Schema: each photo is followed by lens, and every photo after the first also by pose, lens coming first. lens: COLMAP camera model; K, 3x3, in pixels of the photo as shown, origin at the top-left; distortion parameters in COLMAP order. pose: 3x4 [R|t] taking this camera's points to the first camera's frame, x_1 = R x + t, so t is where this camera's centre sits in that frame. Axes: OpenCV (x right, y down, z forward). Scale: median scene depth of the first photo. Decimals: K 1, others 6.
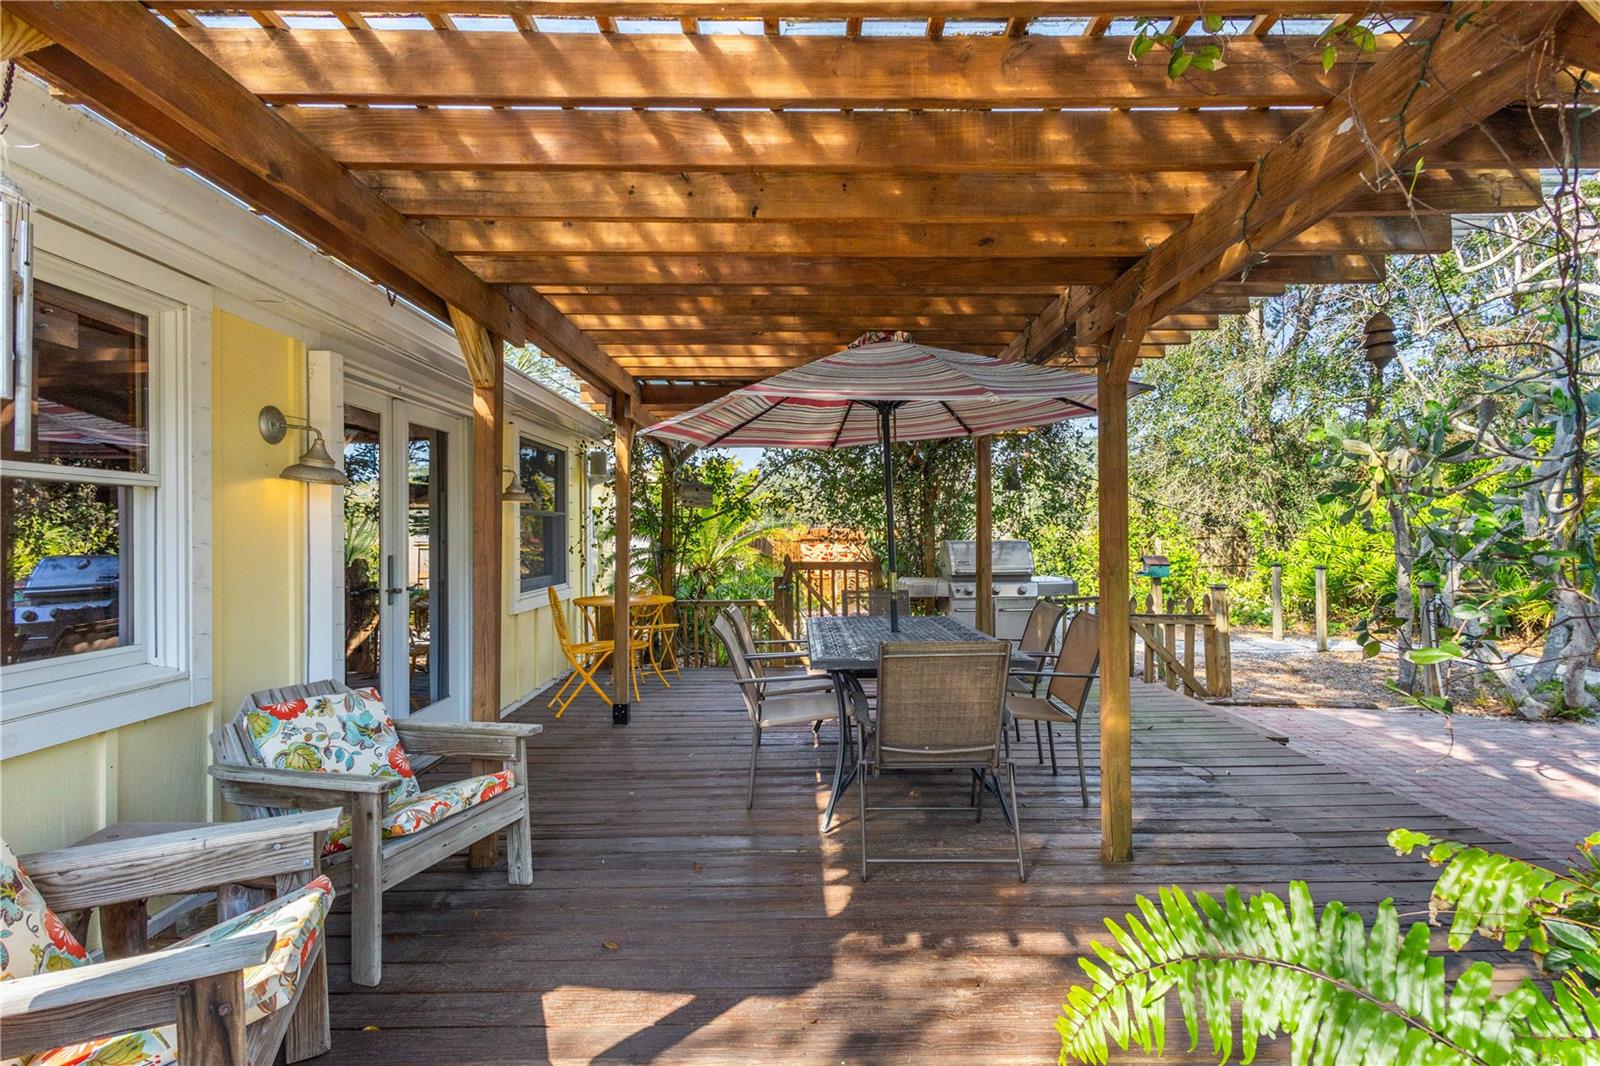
lens RADIAL K [[745.4, 0, 797.8], [0, 745.4, 527.7], [0, 0, 1]] dist [0.008210, 0.000260]
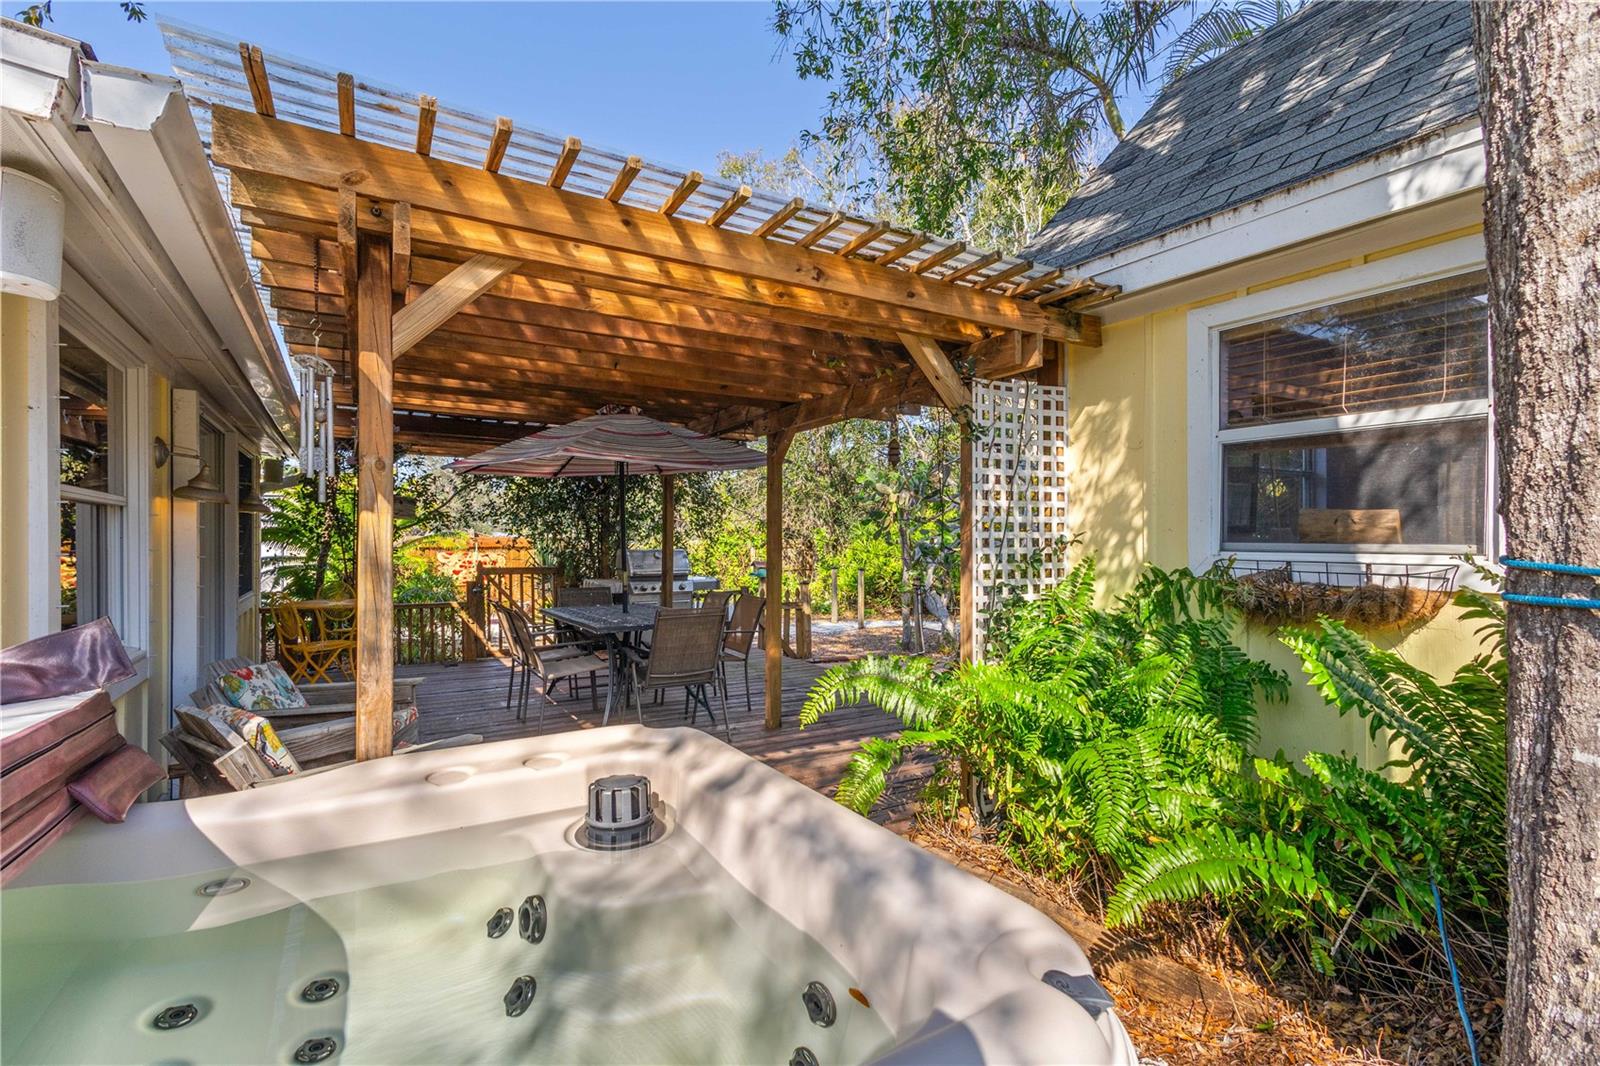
lens RADIAL K [[745.4, 0, 801.4], [0, 745.4, 541.1], [0, 0, 1]] dist [0.008210, 0.000260]
pose [[0.860467, 0.009152, 0.509424, -0.141479], [-0.012441, 0.999918, 0.003050, -0.003409], [-0.509354, -0.008962, 0.860510, -0.186079]]
